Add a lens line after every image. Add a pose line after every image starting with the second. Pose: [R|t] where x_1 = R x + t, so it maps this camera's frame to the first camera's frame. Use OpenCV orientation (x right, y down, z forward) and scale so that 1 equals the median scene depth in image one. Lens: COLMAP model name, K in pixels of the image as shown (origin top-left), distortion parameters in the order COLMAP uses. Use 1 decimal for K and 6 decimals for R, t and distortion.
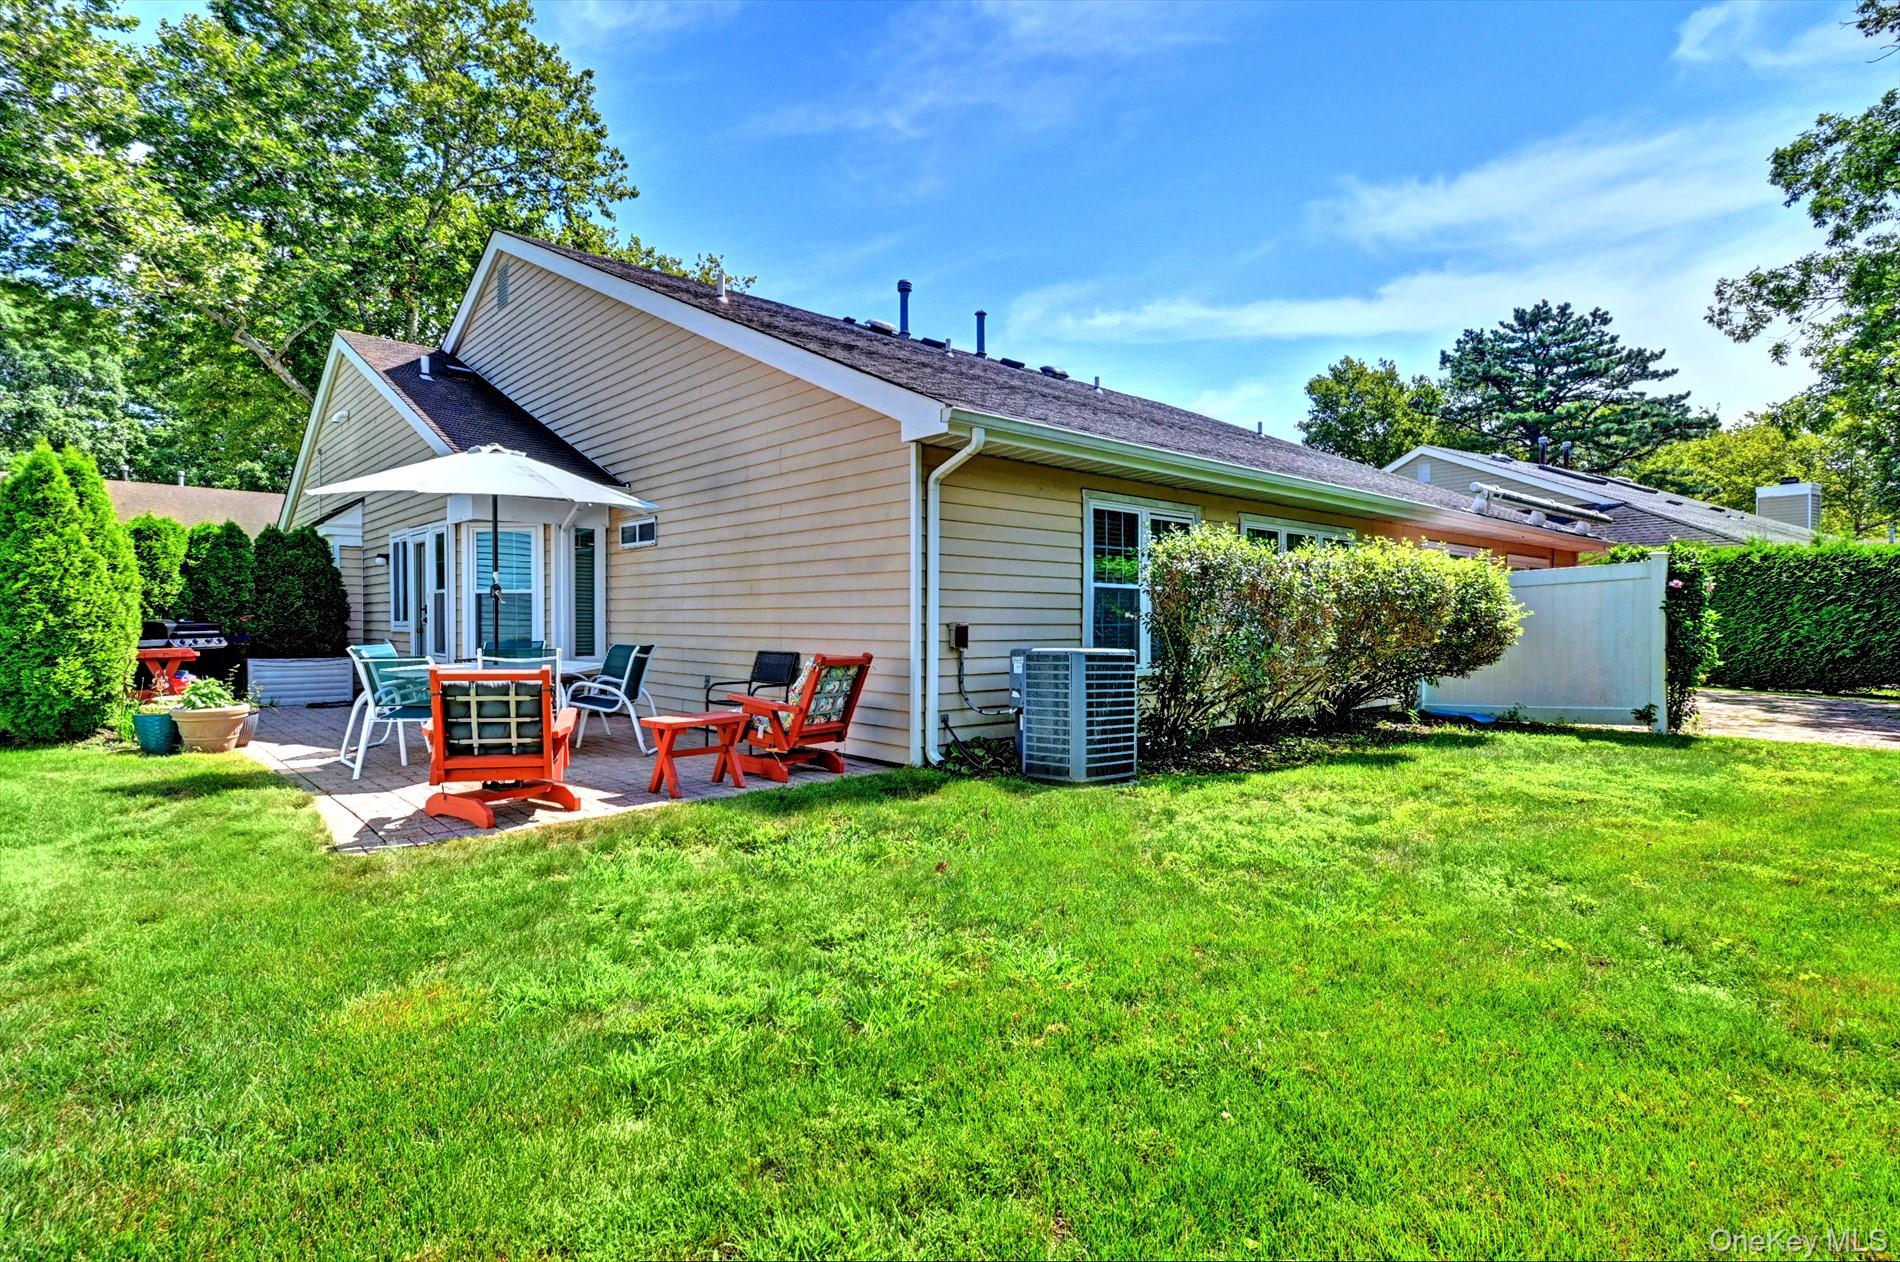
lens RADIAL K [[970.5, 0, 948.5], [0, 970.5, 628.4], [0, 0, 1]] dist [-0.003410, -0.000709]
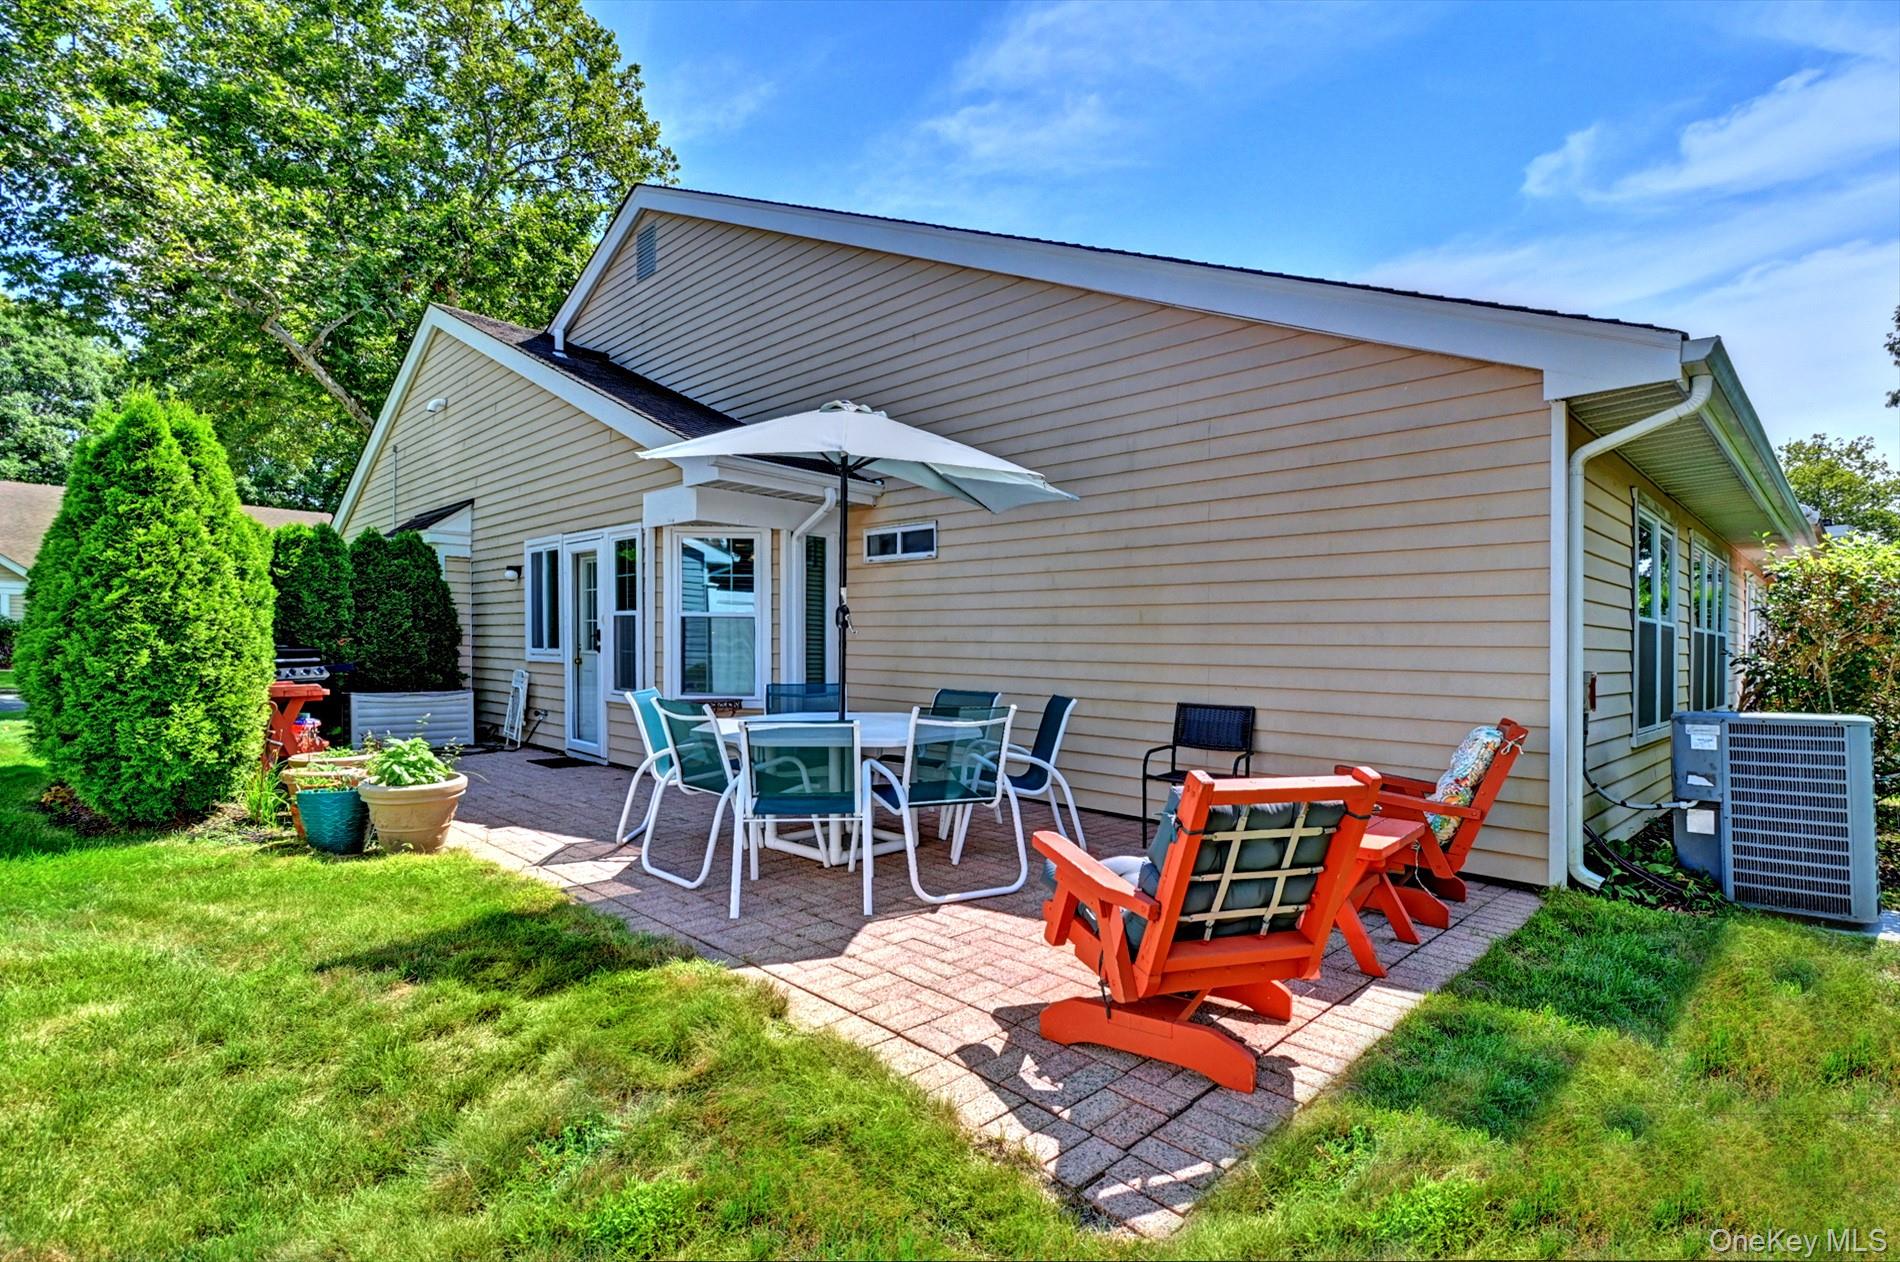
lens RADIAL K [[915.6, 0, 952.1], [0, 915.6, 658.2], [0, 0, 1]] dist [-0.000817, -0.001811]
pose [[0.998556, 0.012180, 0.052313, -0.378766], [-0.012477, 0.999908, 0.005364, -0.011154], [-0.052243, -0.006009, 0.998616, 0.307940]]
